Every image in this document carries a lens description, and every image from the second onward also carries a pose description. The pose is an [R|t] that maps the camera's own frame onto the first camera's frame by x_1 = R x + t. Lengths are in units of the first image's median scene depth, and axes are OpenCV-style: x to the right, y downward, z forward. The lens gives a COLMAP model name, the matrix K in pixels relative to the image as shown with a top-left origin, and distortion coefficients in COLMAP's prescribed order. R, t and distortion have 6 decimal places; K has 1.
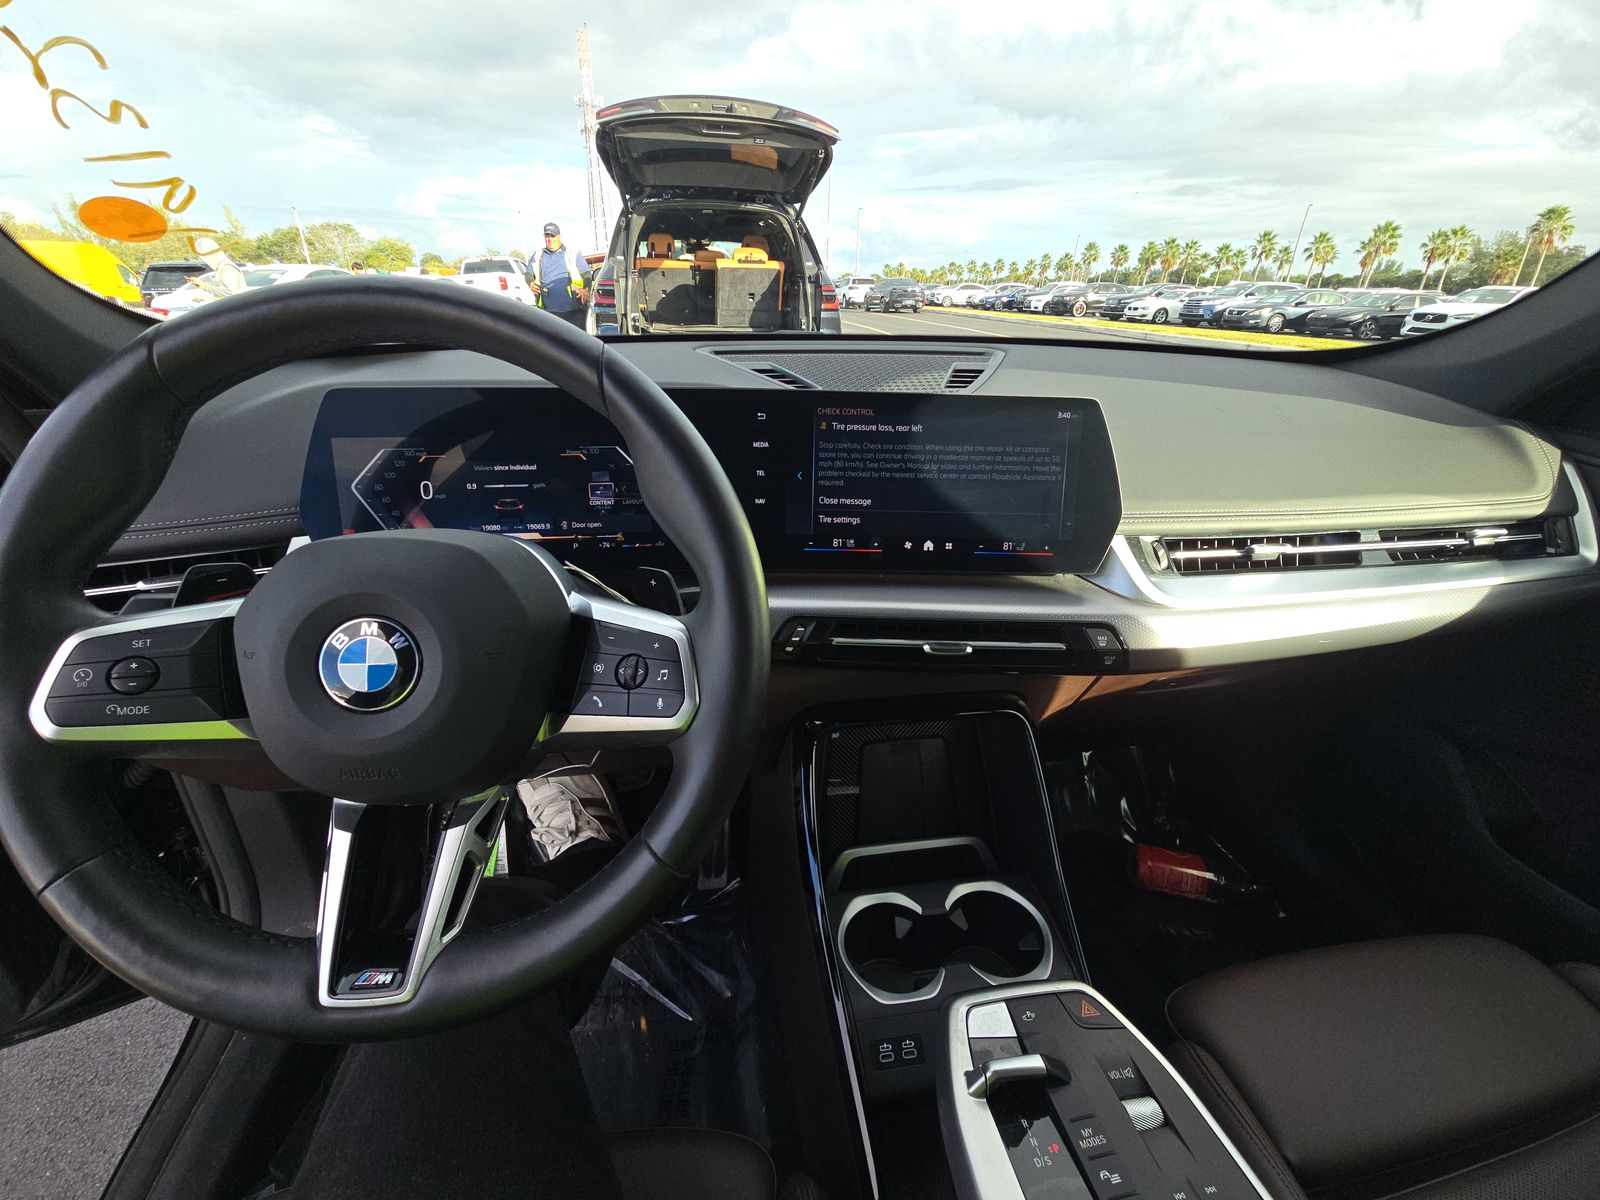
lens RADIAL K [[647.7, 0, 800.0], [0, 647.7, 600.0], [0, 0, 1]] dist [0.008527, -0.009597]
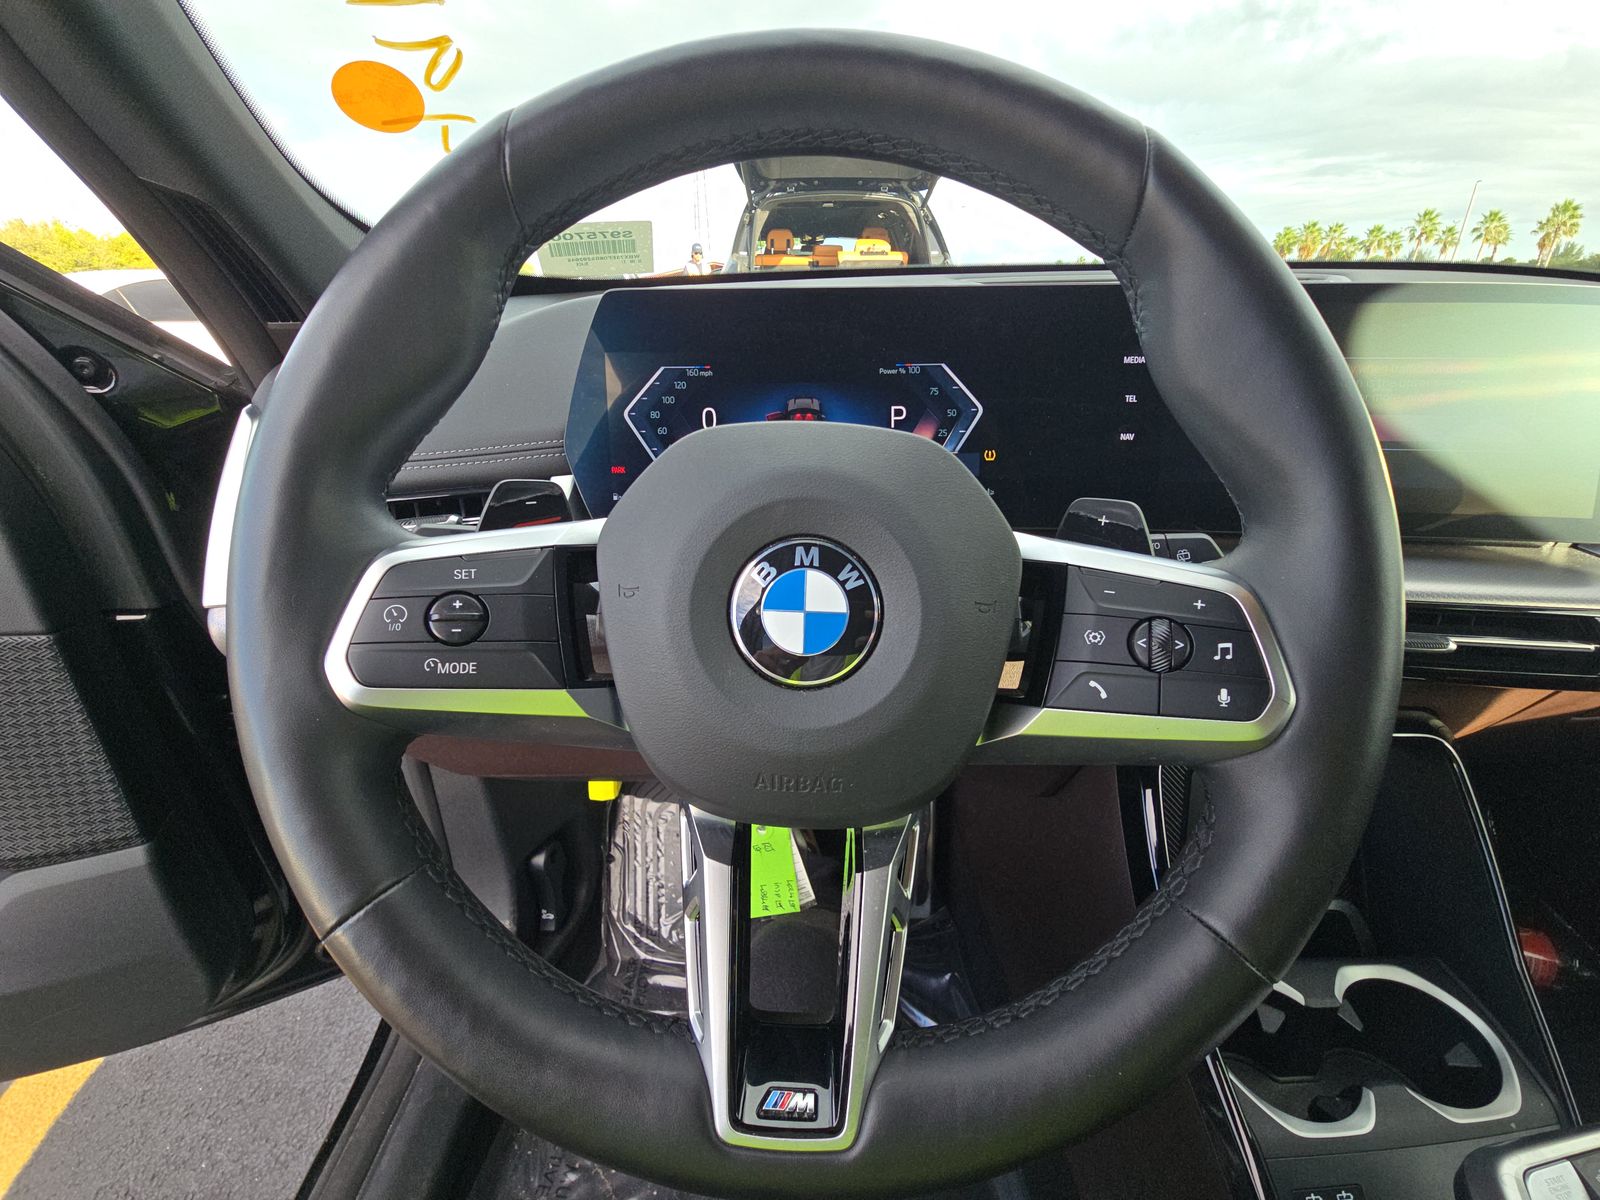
lens RADIAL K [[634.7, 0, 780.1], [0, 634.7, 603.4], [0, 0, 1]] dist [0.014797, -0.011382]
pose [[0.990117, 0.030519, -0.136880, -0.311274], [-0.031344, 0.999501, -0.003877, 0.048592], [0.136694, 0.008129, 0.990580, 0.193168]]
